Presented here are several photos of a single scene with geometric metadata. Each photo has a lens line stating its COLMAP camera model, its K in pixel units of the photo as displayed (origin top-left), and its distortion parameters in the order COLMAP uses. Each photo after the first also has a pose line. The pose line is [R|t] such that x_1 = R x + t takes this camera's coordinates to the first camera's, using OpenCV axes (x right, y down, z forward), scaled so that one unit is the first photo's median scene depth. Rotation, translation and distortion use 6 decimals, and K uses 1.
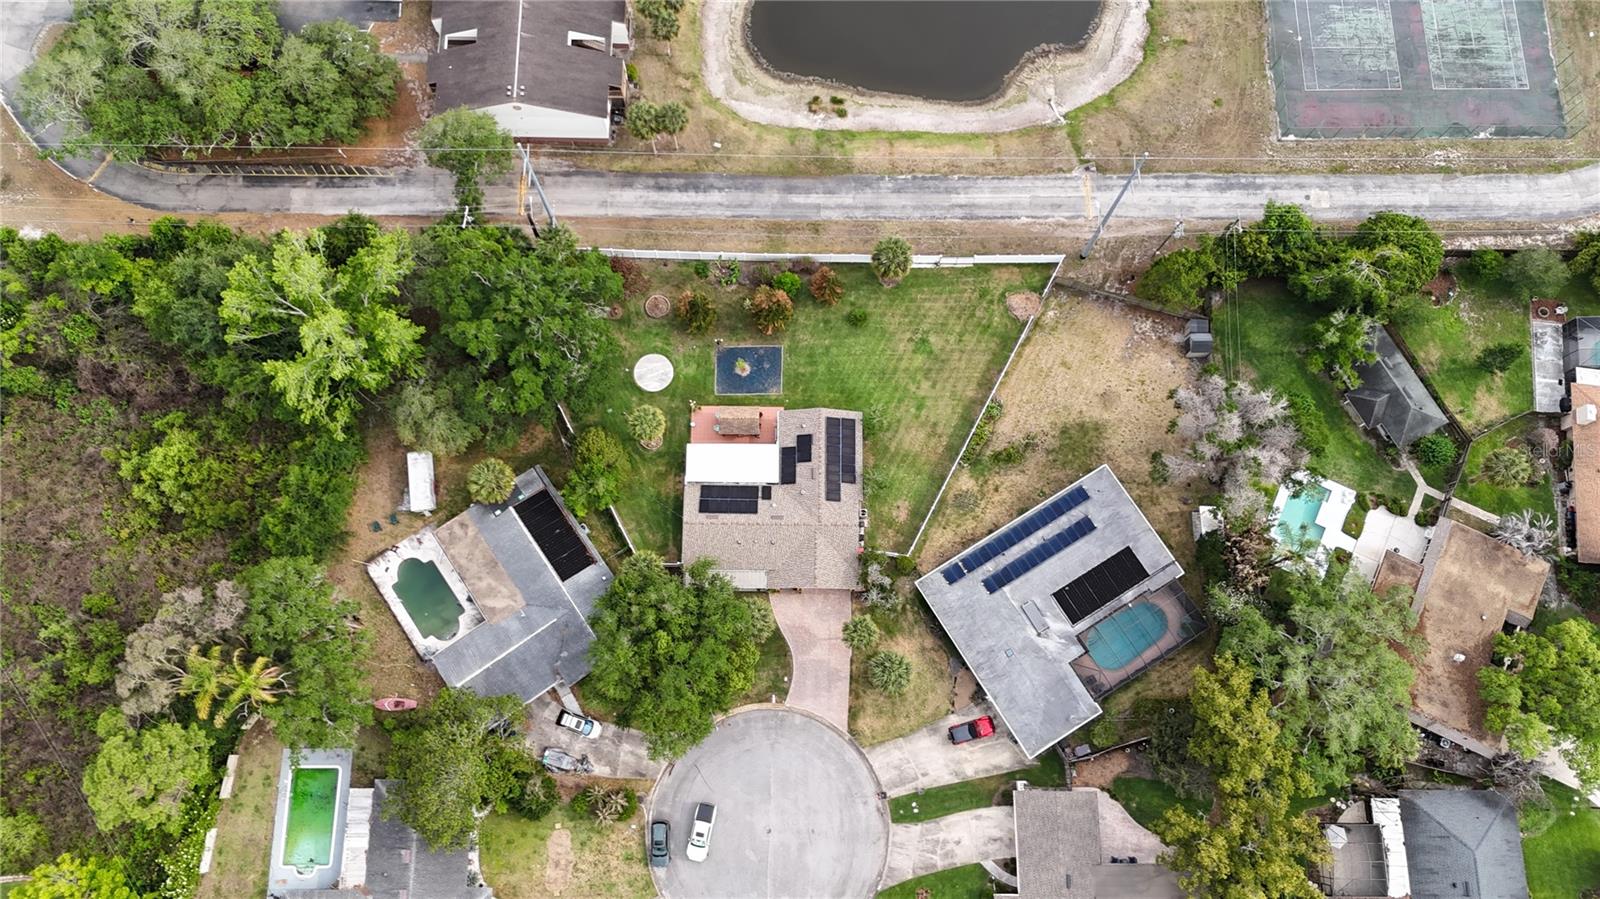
lens RADIAL K [[1170.7, 0, 800.0], [0, 1170.7, 449.5], [0, 0, 1]] dist [0.106801, -0.119852]
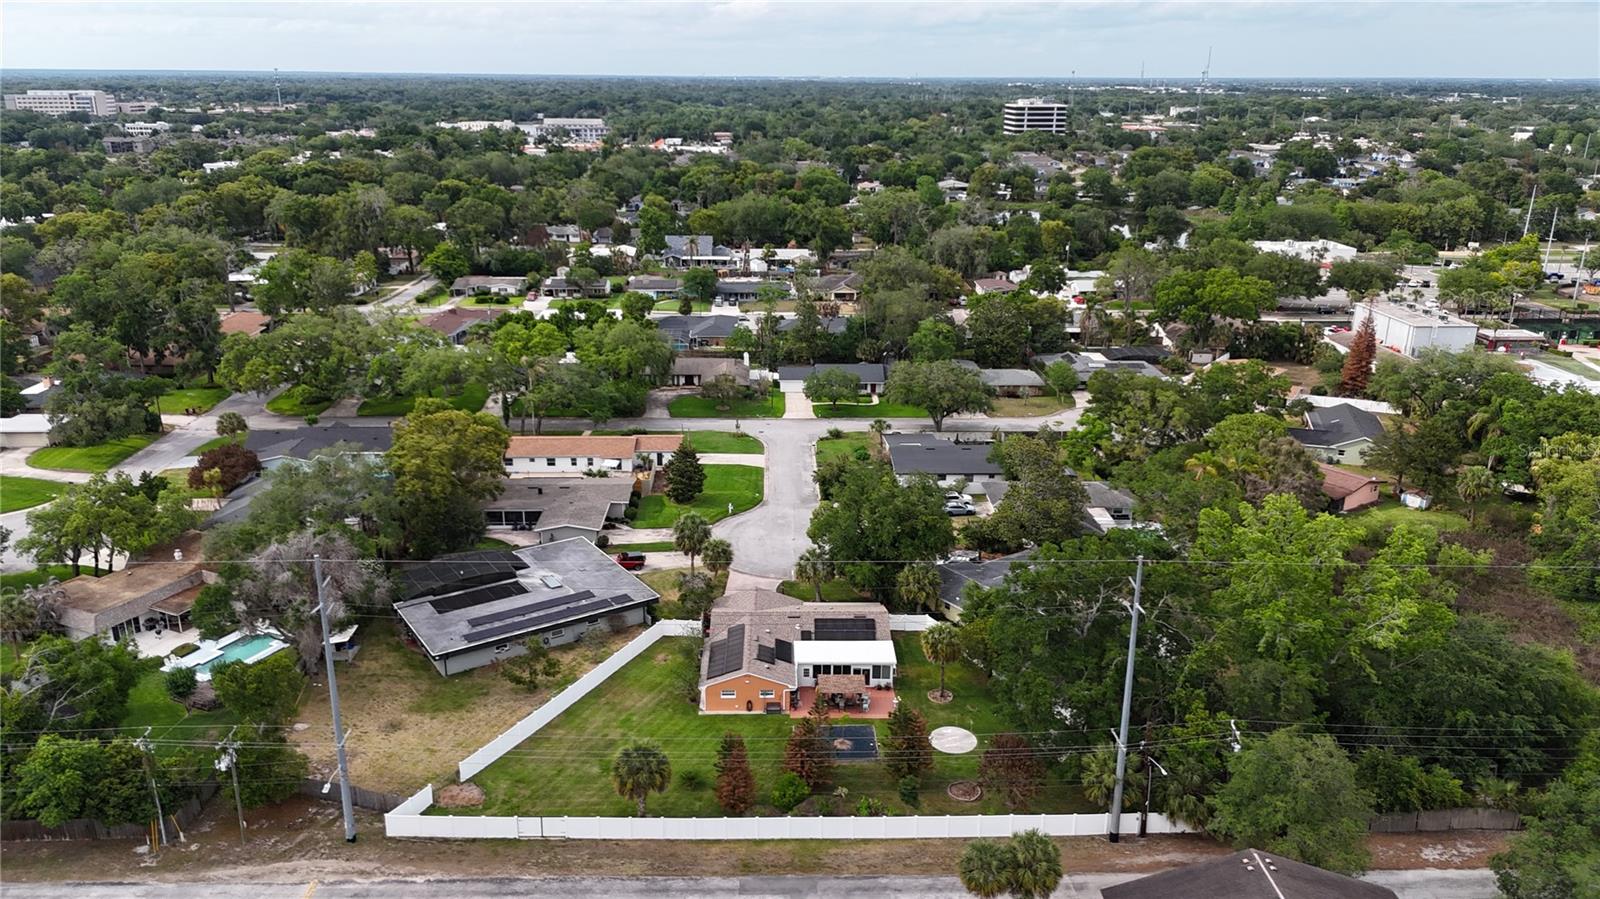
lens RADIAL K [[1170.7, 0, 800.0], [0, 1170.7, 449.5], [0, 0, 1]] dist [0.106801, -0.119852]
pose [[-0.999435, -0.011733, -0.031501, 0.008298], [-0.030812, -0.054837, 0.998020, -0.908441], [-0.013437, 0.998426, 0.054445, 0.800471]]
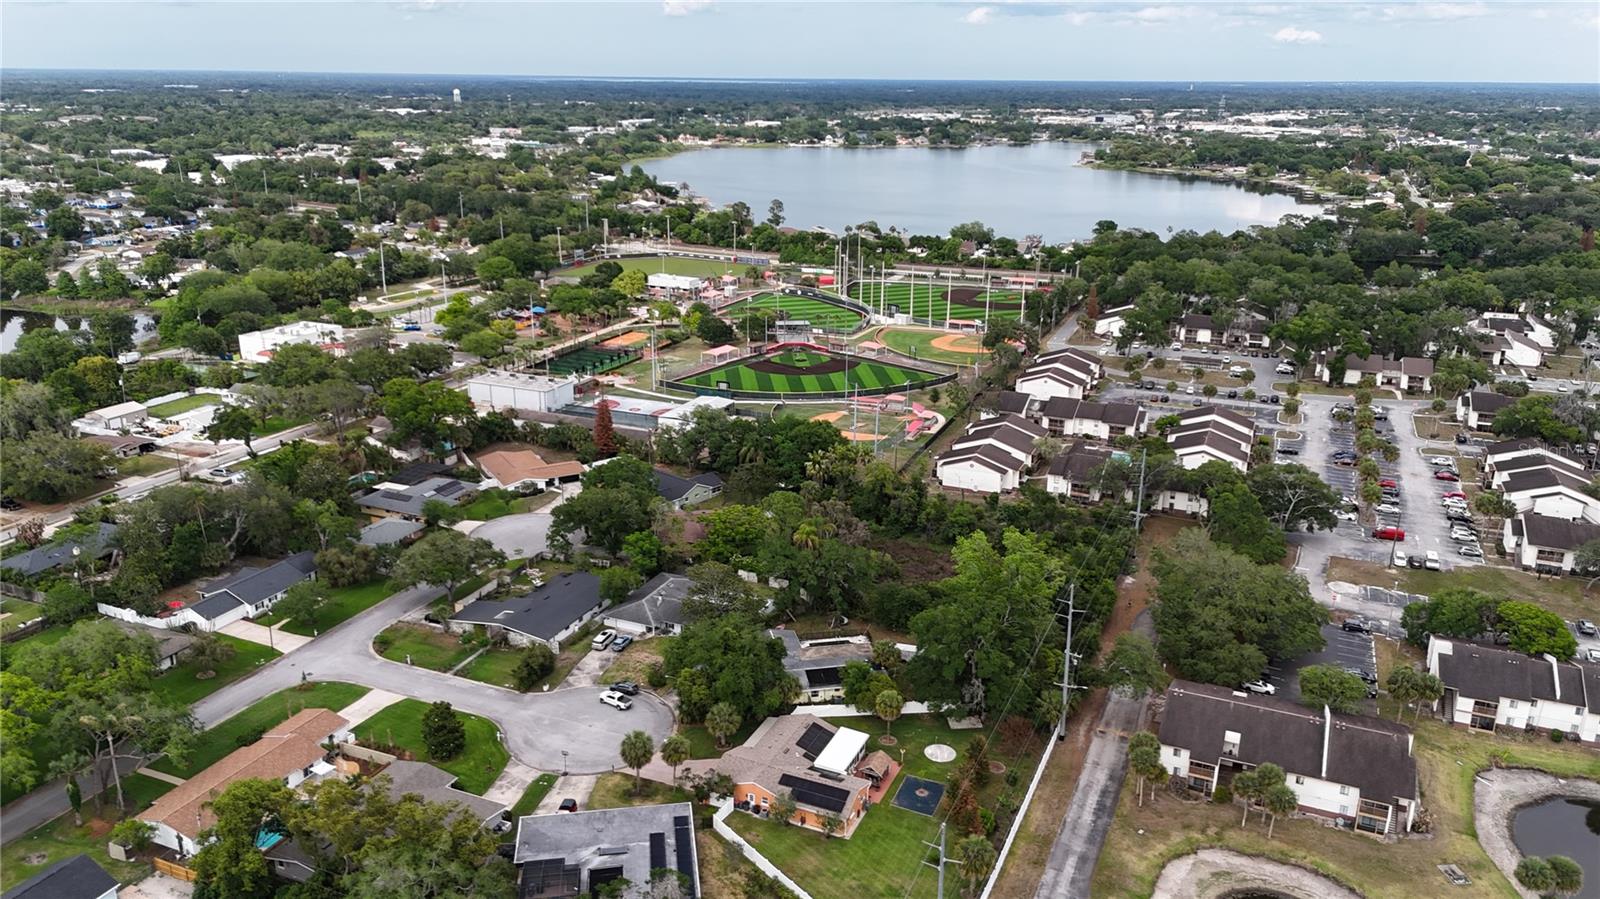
lens RADIAL K [[1170.7, 0, 800.0], [0, 1170.7, 449.5], [0, 0, 1]] dist [0.106801, -0.119852]
pose [[-0.394773, 0.260910, -0.880954, 1.007724], [-0.893390, 0.114838, 0.434357, -0.543474], [0.214495, 0.958508, 0.187760, 0.446392]]
